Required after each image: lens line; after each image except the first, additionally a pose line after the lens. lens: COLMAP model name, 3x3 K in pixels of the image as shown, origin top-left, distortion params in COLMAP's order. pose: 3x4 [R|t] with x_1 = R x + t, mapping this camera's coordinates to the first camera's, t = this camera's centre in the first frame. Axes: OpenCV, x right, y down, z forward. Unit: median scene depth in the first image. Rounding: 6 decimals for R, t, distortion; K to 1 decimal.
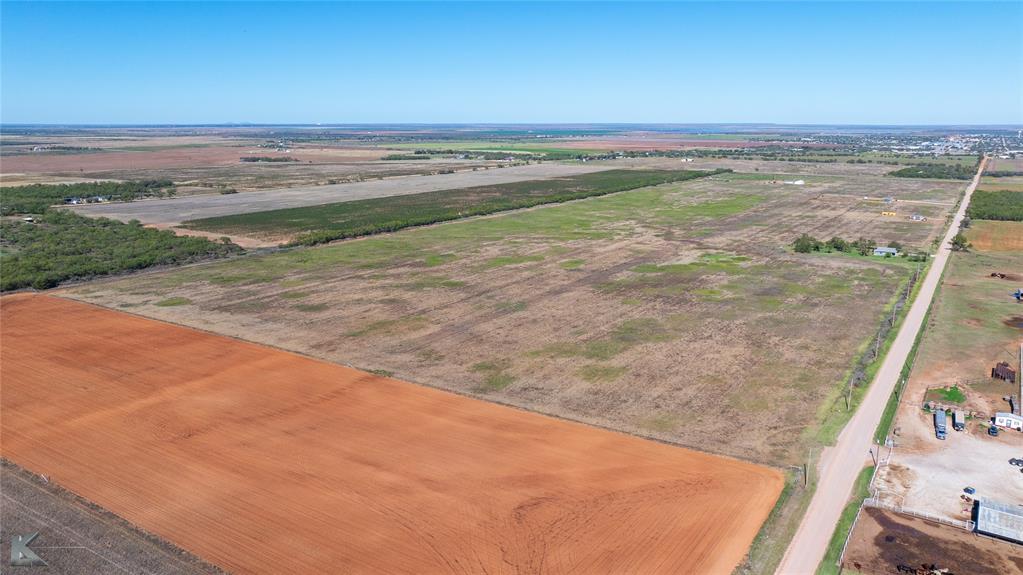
lens RADIAL K [[738.5, 0, 507.1], [0, 738.5, 288.0], [0, 0, 1]] dist [-0.029234, 0.030762]
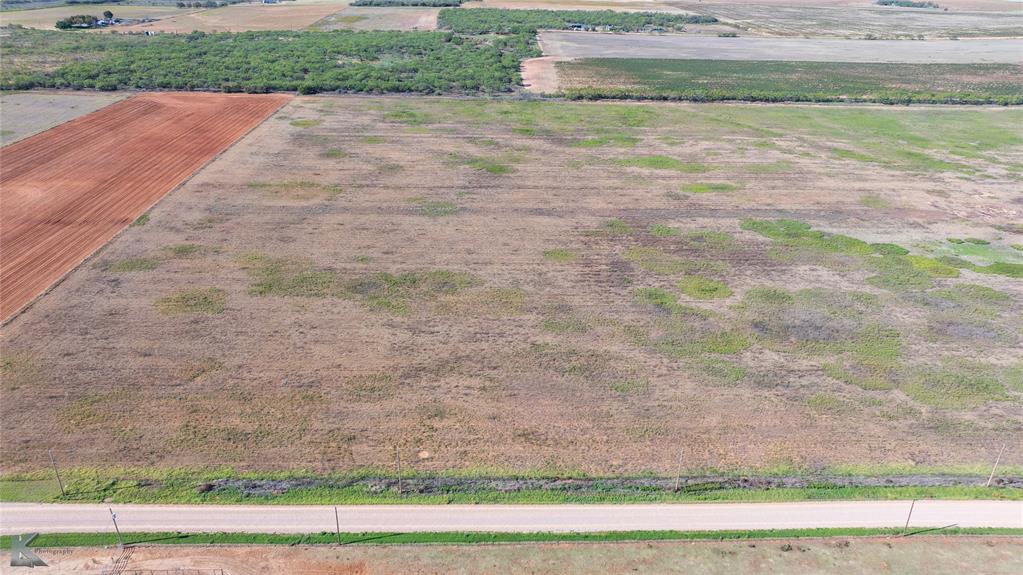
lens RADIAL K [[738.5, 0, 514.9], [0, 738.5, 285.6], [0, 0, 1]] dist [-0.029234, 0.030762]
pose [[0.571171, 0.352628, -0.741227, 0.706956], [-0.194899, 0.935457, 0.294846, -0.155868], [0.797357, -0.023943, 0.603033, 0.634837]]
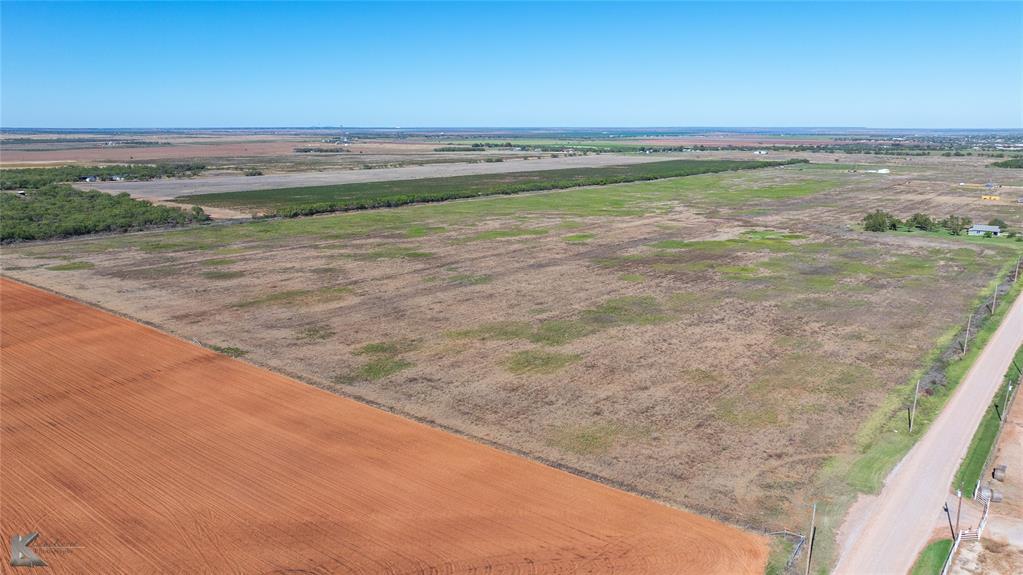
lens RADIAL K [[738.5, 0, 514.1], [0, 738.5, 287.9], [0, 0, 1]] dist [-0.029234, 0.030762]
pose [[0.995167, 0.022207, -0.095655, 0.133205], [-0.023005, 0.999709, -0.007250, 0.041613], [0.095466, 0.009415, 0.995388, 0.252337]]
